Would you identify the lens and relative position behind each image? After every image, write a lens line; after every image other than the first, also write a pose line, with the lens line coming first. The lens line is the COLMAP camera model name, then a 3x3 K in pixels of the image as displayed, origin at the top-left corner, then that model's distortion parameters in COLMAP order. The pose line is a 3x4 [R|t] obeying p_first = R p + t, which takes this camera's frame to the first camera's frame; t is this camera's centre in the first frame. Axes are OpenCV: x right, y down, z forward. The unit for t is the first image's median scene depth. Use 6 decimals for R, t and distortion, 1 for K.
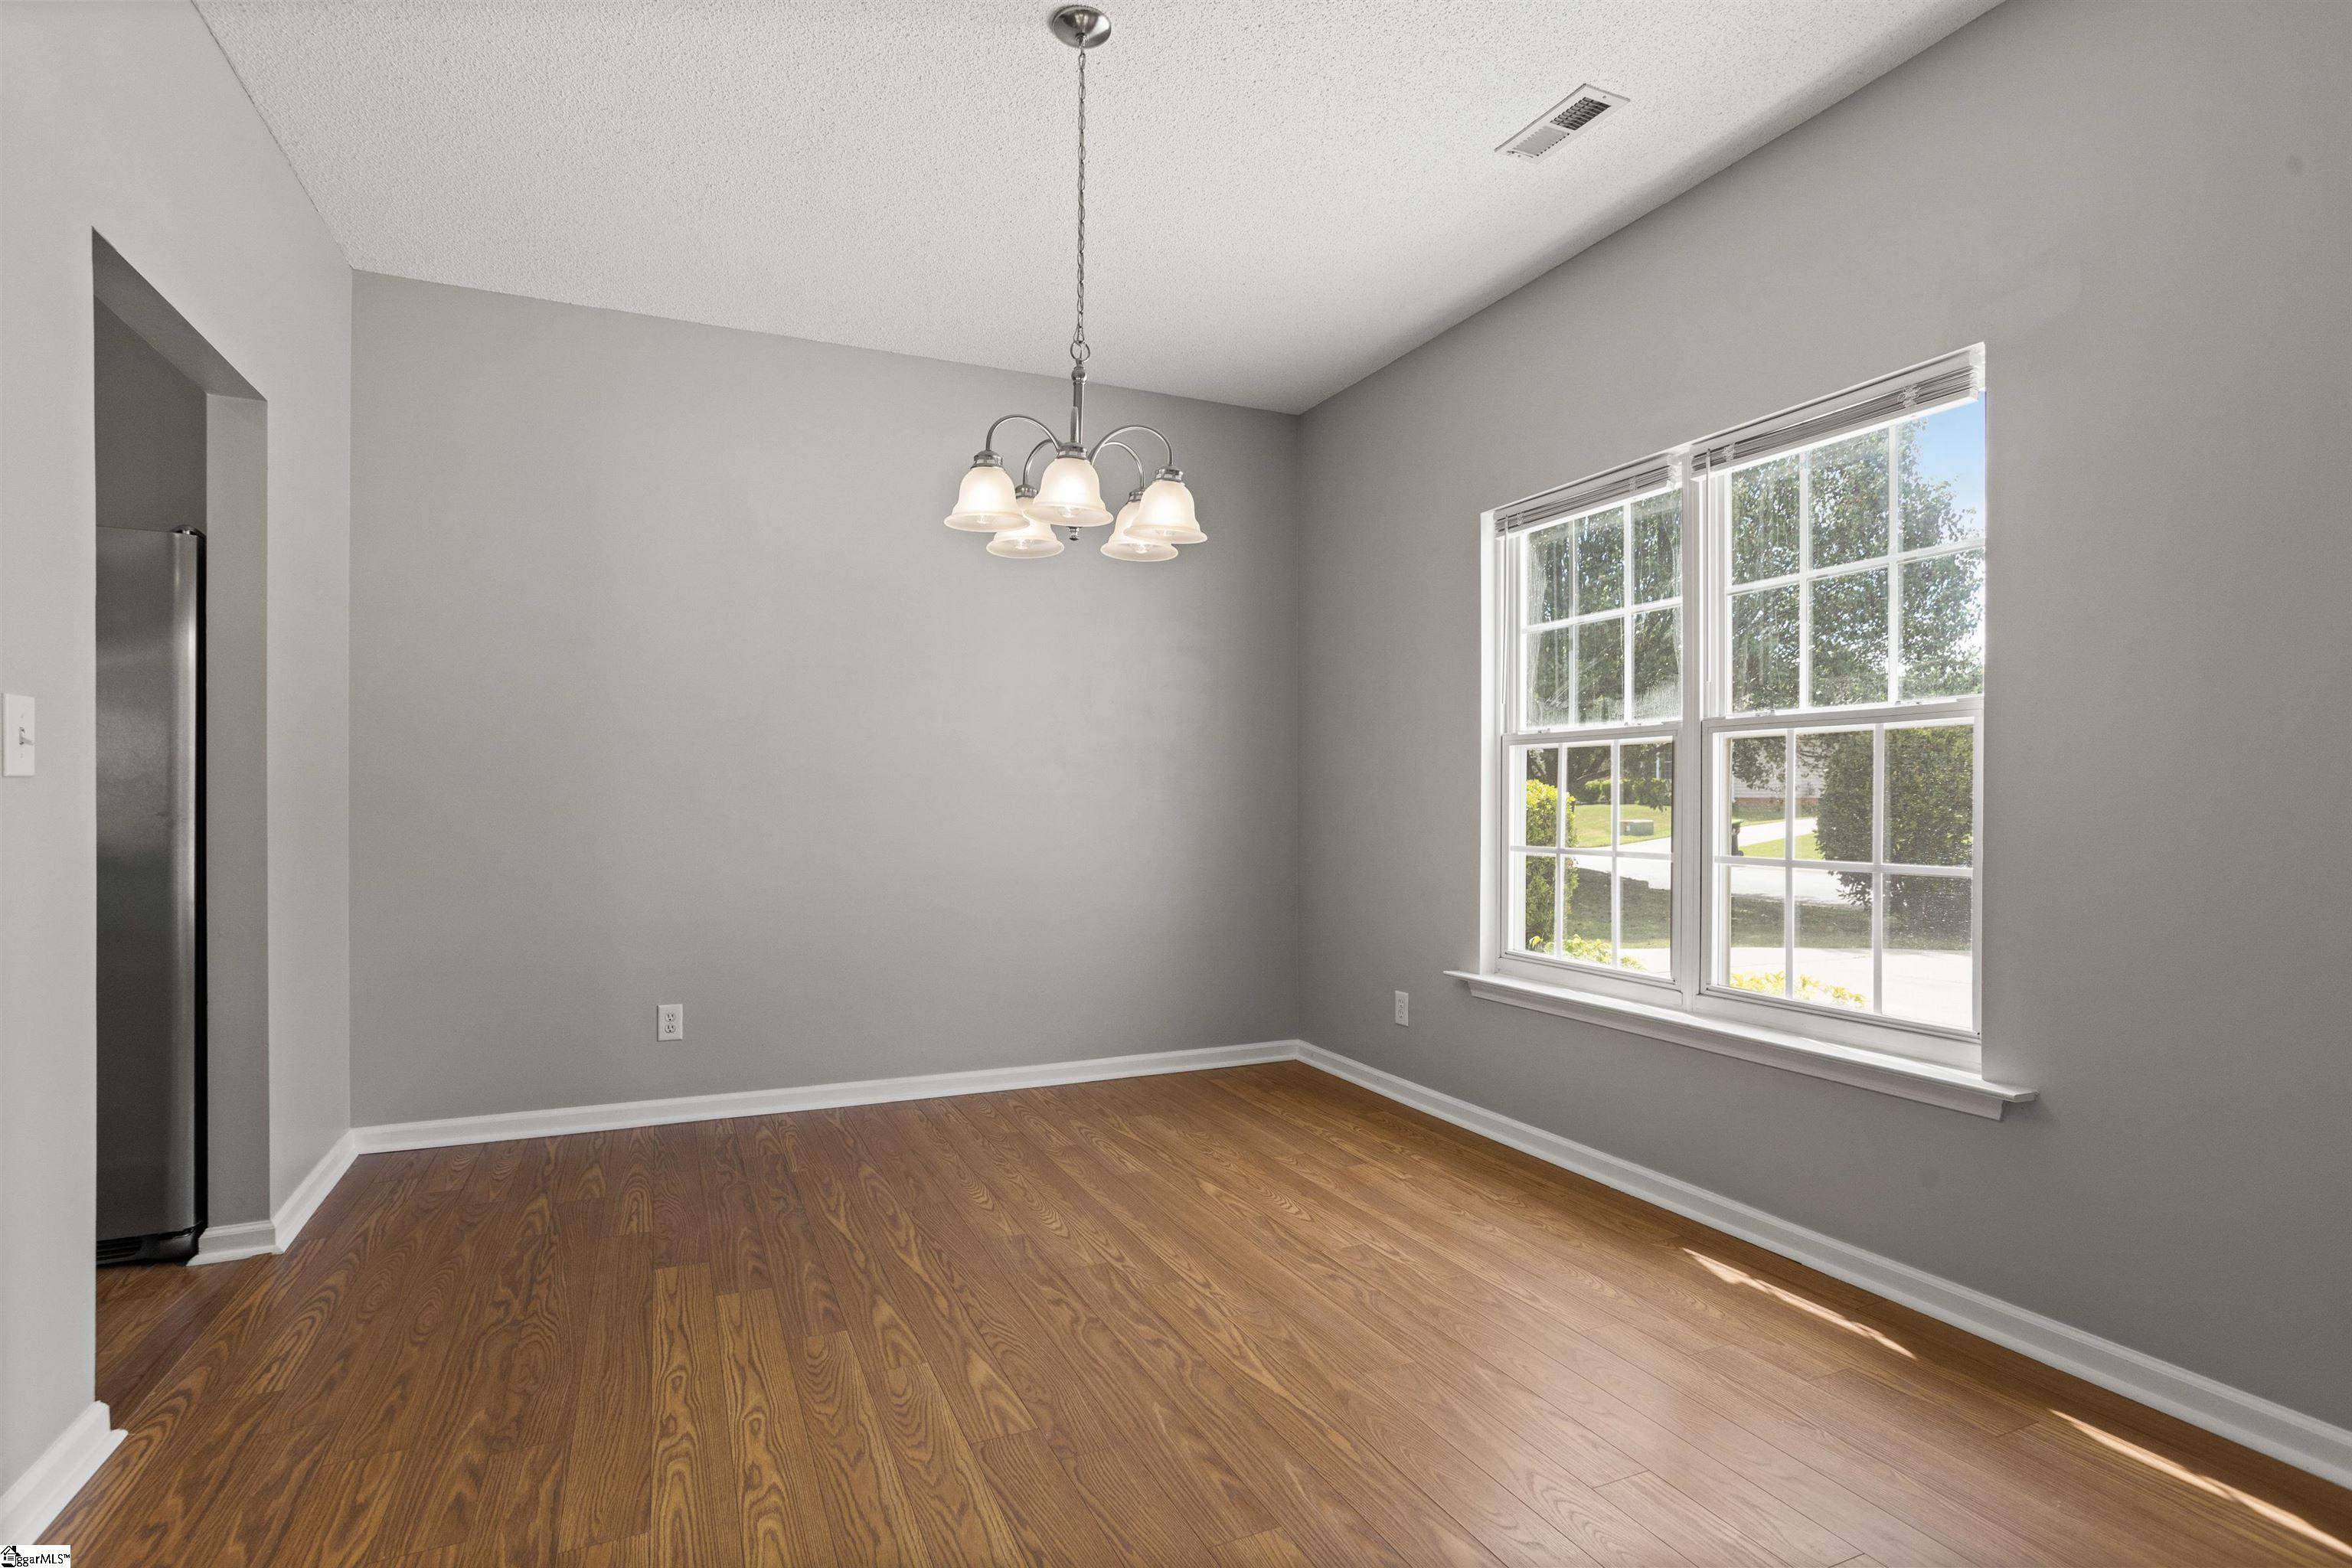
lens RADIAL K [[1153.9, 0, 1179.1], [0, 1153.9, 790.8], [0, 0, 1]] dist [-0.017617, 0.002236]
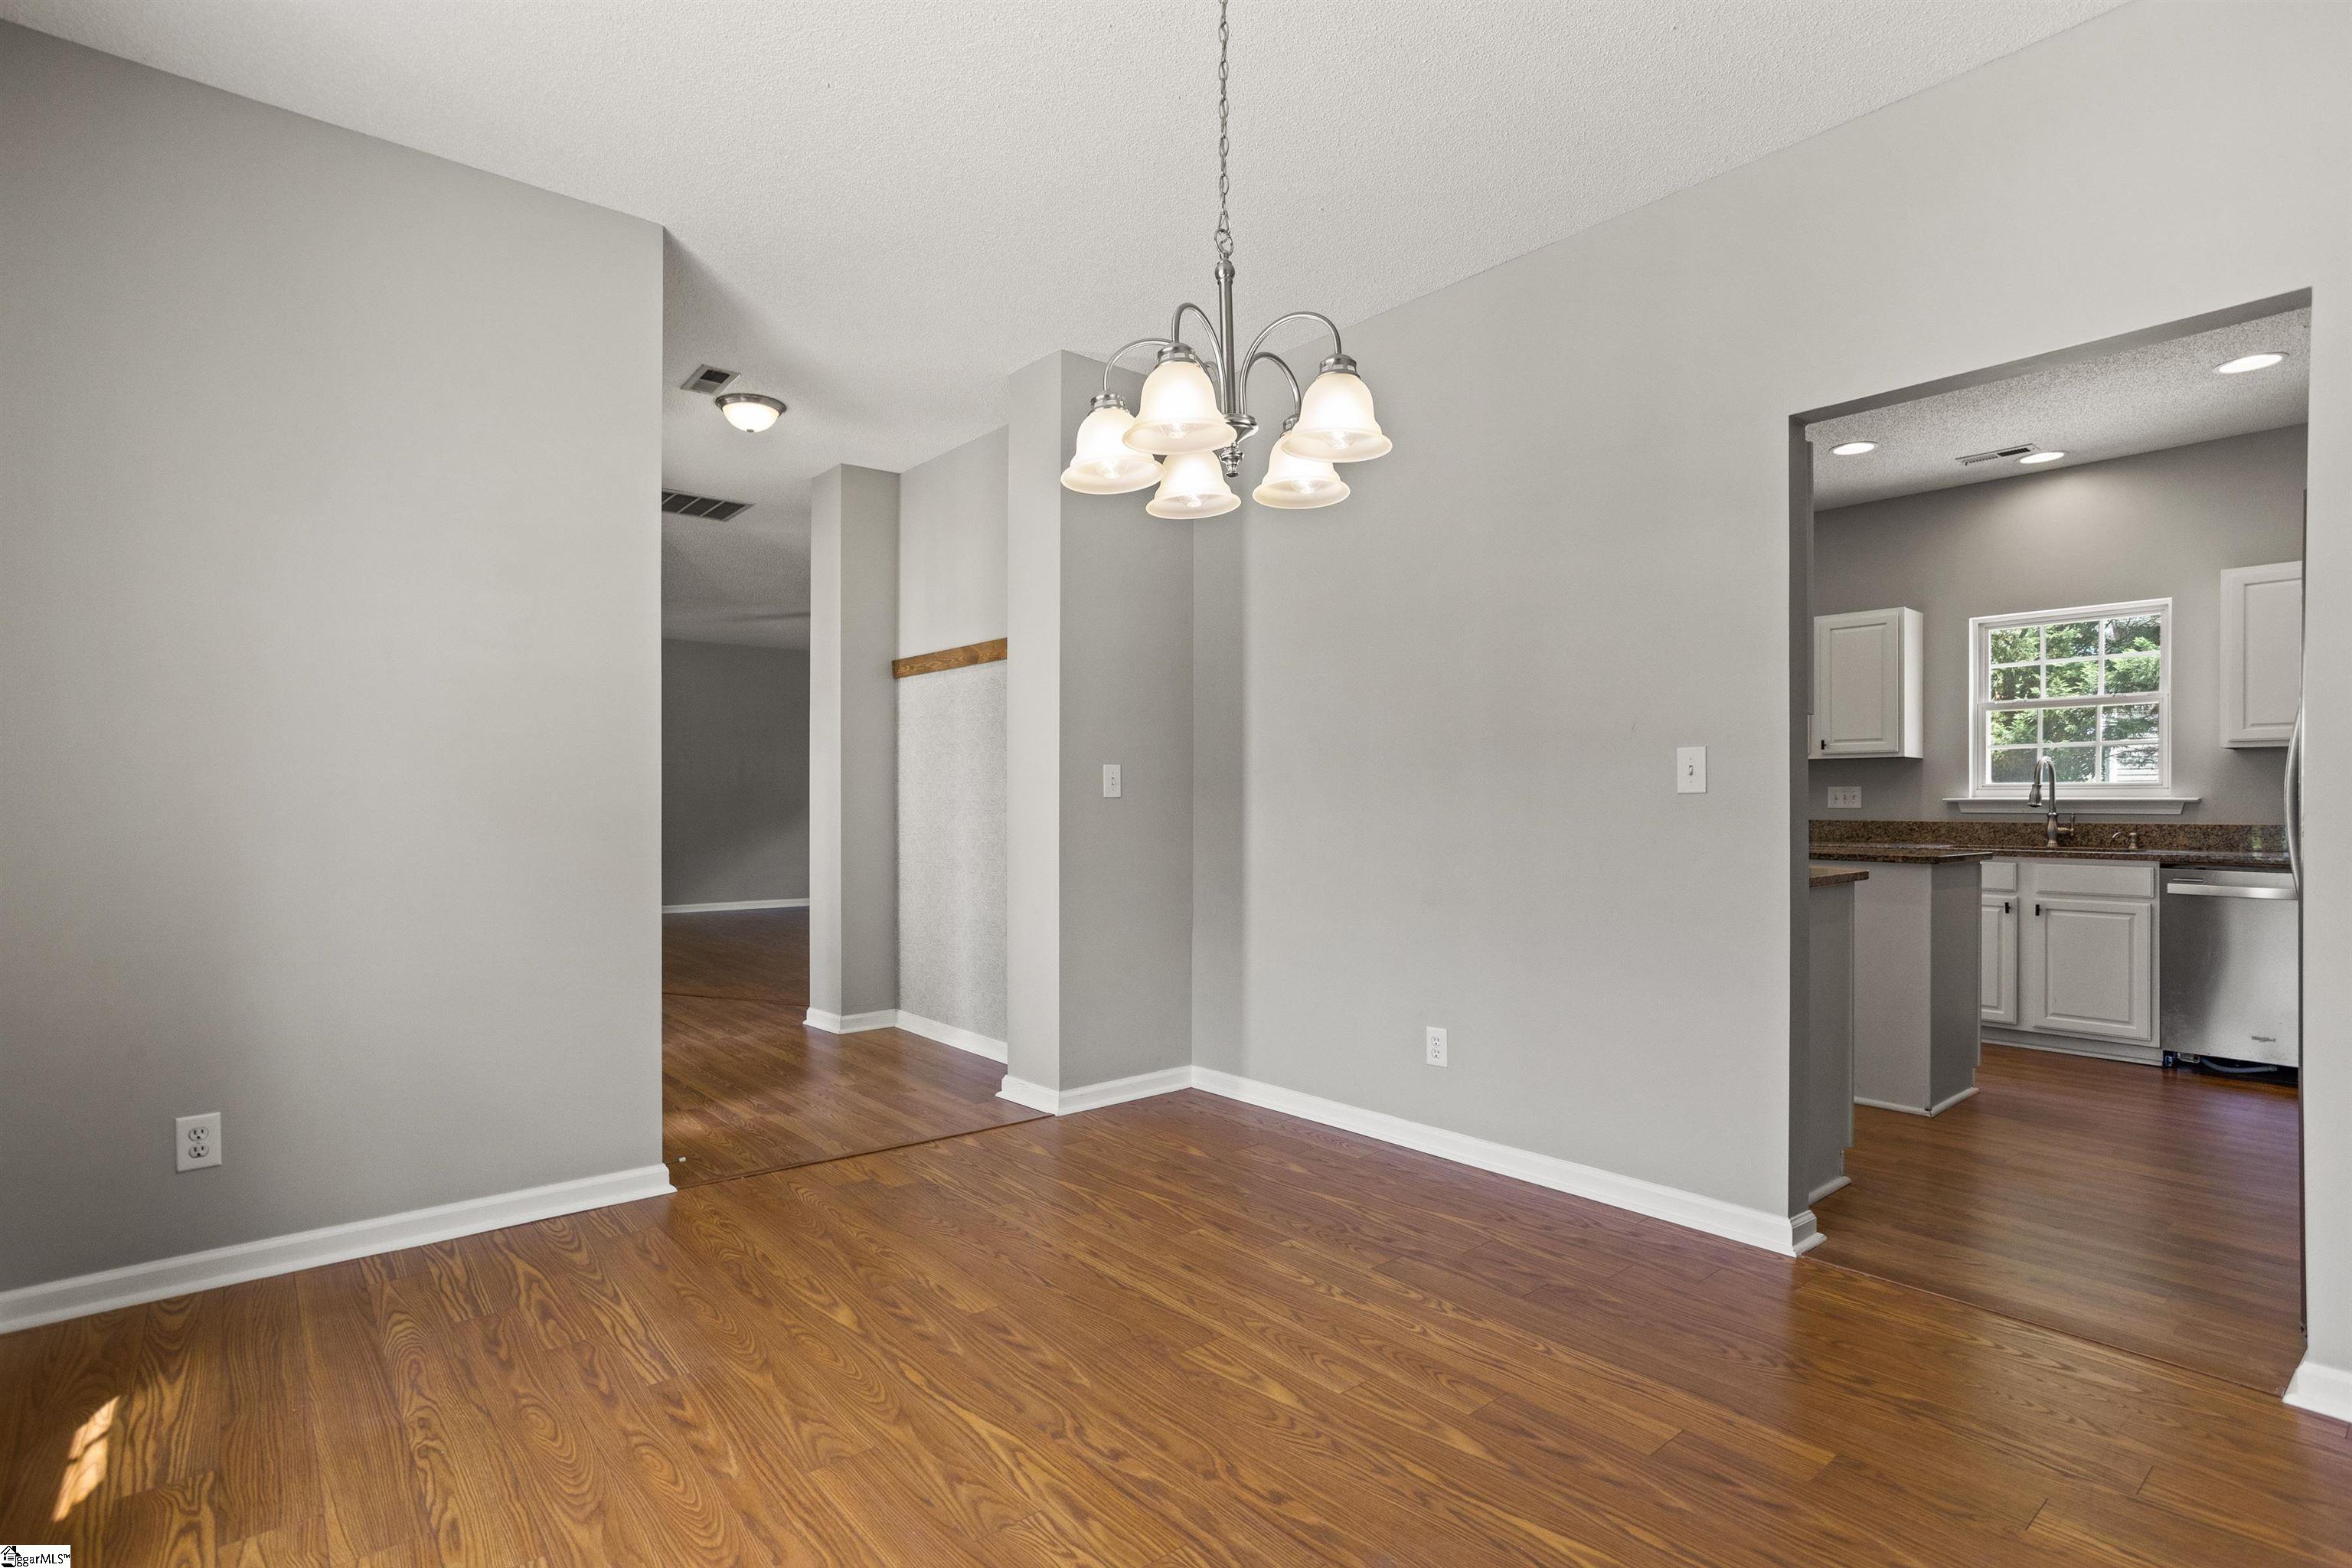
lens RADIAL K [[1153.9, 0, 1173.8], [0, 1153.9, 797.5], [0, 0, 1]] dist [-0.017617, 0.002236]
pose [[-0.965012, -0.000935, -0.262205, 0.171157], [0.001884, 0.999943, -0.010500, 0.008226], [0.262200, -0.010627, -0.964955, 1.941978]]
